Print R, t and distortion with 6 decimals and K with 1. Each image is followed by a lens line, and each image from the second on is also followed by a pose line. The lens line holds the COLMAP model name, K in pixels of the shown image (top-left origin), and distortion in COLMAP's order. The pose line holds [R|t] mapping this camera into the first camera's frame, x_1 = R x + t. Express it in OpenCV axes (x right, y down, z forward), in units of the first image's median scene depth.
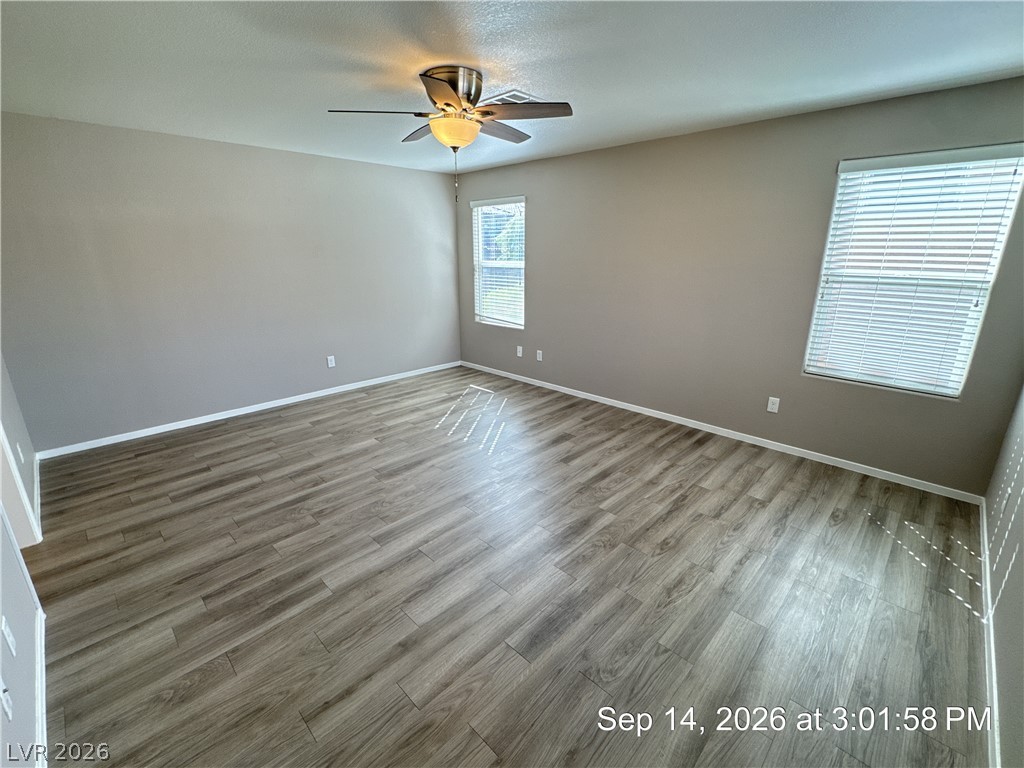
lens RADIAL K [[449.3, 0, 512.9], [0, 449.3, 382.0], [0, 0, 1]] dist [-0.001099, -0.000989]
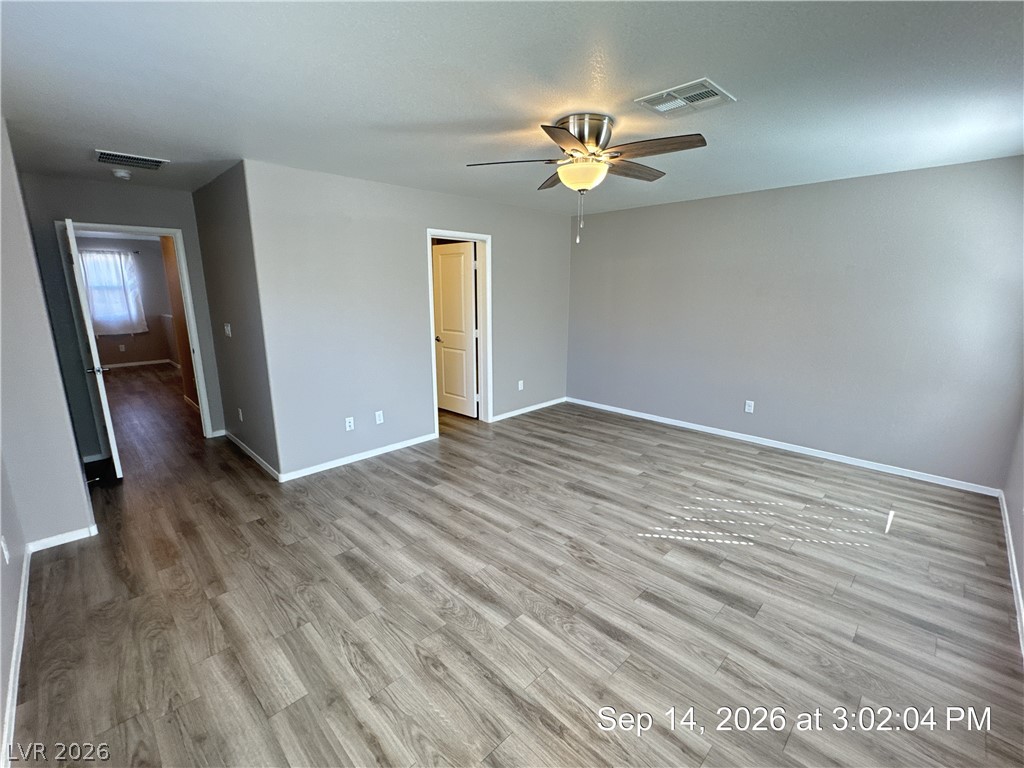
lens RADIAL K [[449.3, 0, 514.6], [0, 449.3, 384.6], [0, 0, 1]] dist [-0.001099, -0.000989]
pose [[-0.007233, 0.212625, -0.977107, 0.716330], [-0.282441, 0.936912, 0.205969, -0.206542], [0.959257, 0.277465, 0.053277, 0.692994]]
